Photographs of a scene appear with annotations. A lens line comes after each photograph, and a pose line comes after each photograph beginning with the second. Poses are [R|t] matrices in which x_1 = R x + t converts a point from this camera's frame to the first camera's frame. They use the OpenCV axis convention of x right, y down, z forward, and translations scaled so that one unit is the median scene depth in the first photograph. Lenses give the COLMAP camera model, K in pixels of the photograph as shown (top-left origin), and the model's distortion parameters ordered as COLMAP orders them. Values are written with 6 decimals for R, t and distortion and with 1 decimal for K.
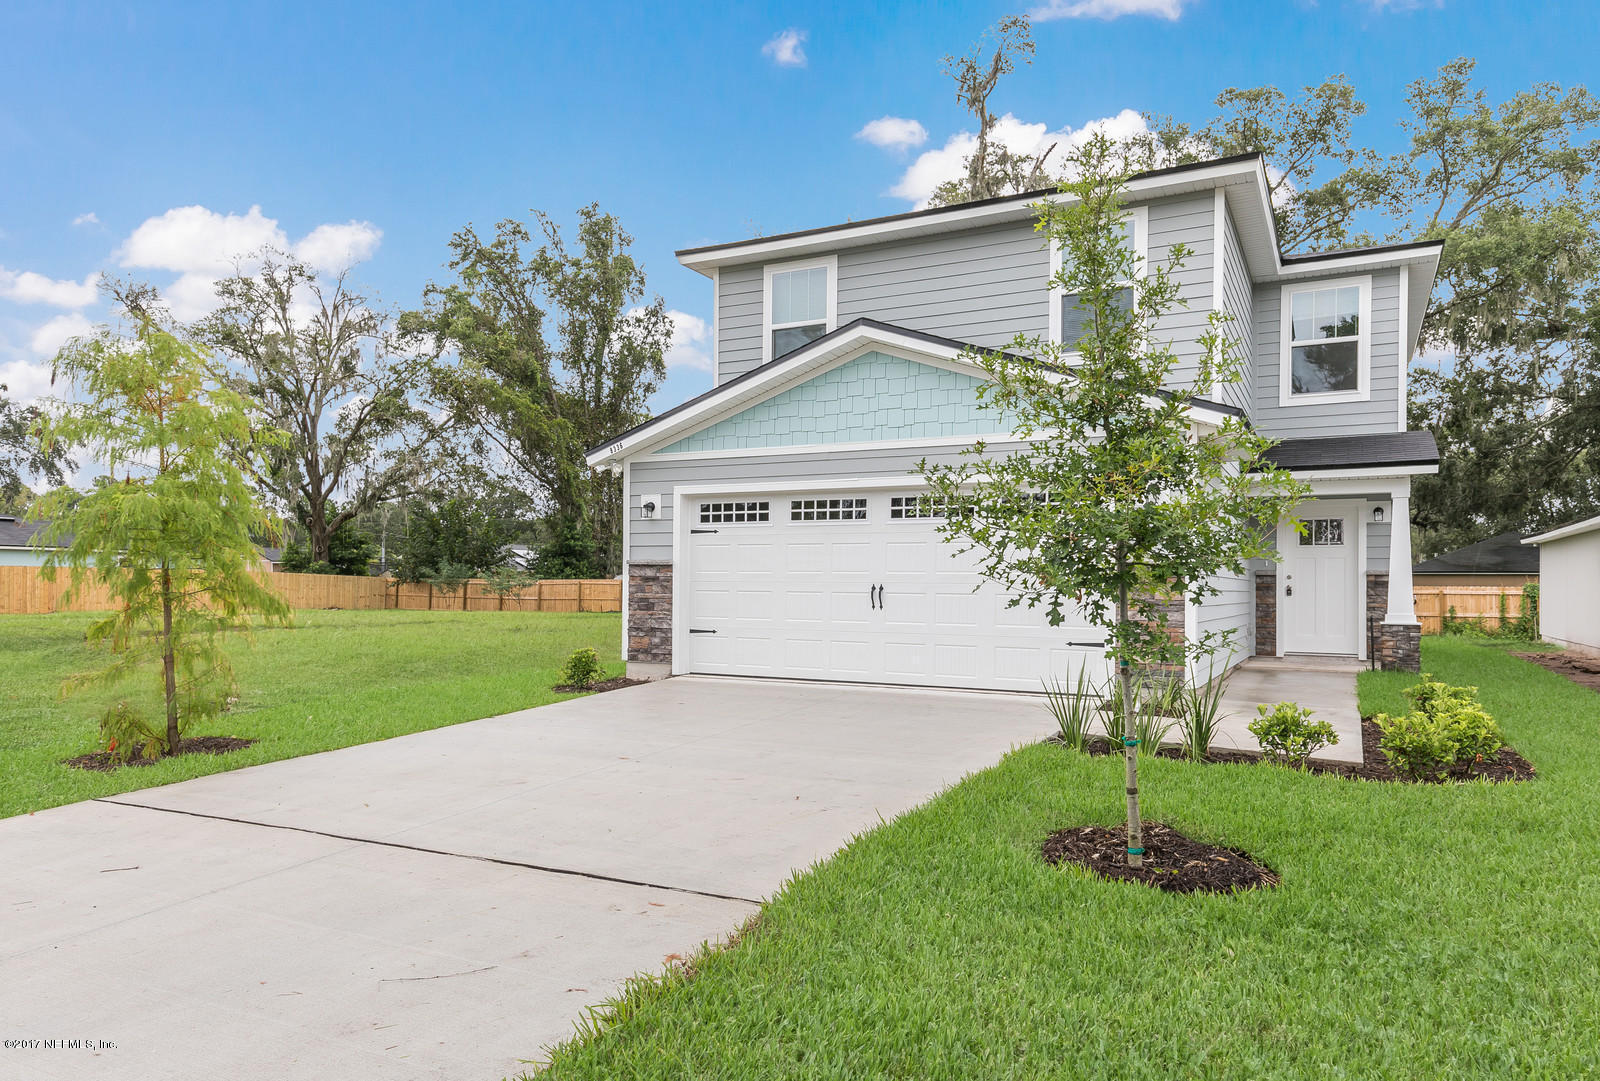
lens RADIAL K [[1065.1, 0, 800.0], [0, 1065.1, 540.5], [0, 0, 1]] dist [0.001624, 0.000241]
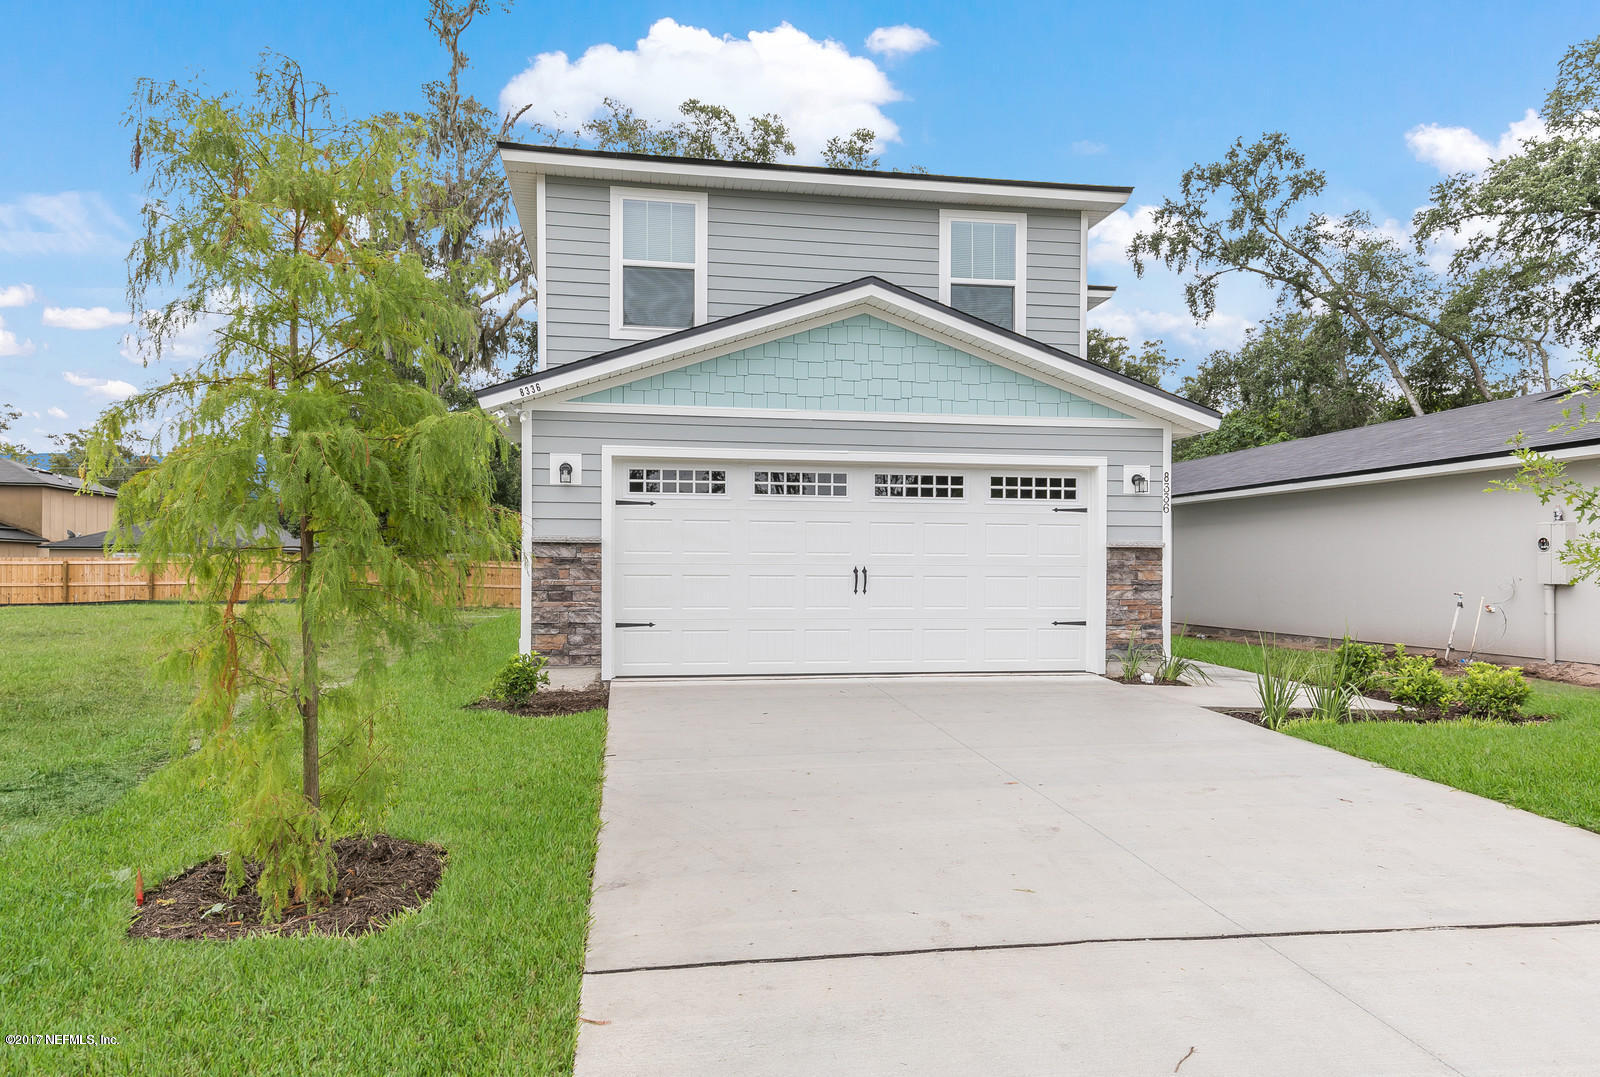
lens RADIAL K [[1065.1, 0, 800.0], [0, 1065.1, 538.5], [0, 0, 1]] dist [0.001624, 0.000241]
pose [[0.788062, 0.011264, 0.615493, -0.521177], [-0.023841, 0.999641, 0.012231, 0.006252], [-0.615134, -0.024313, 0.788047, 0.292898]]
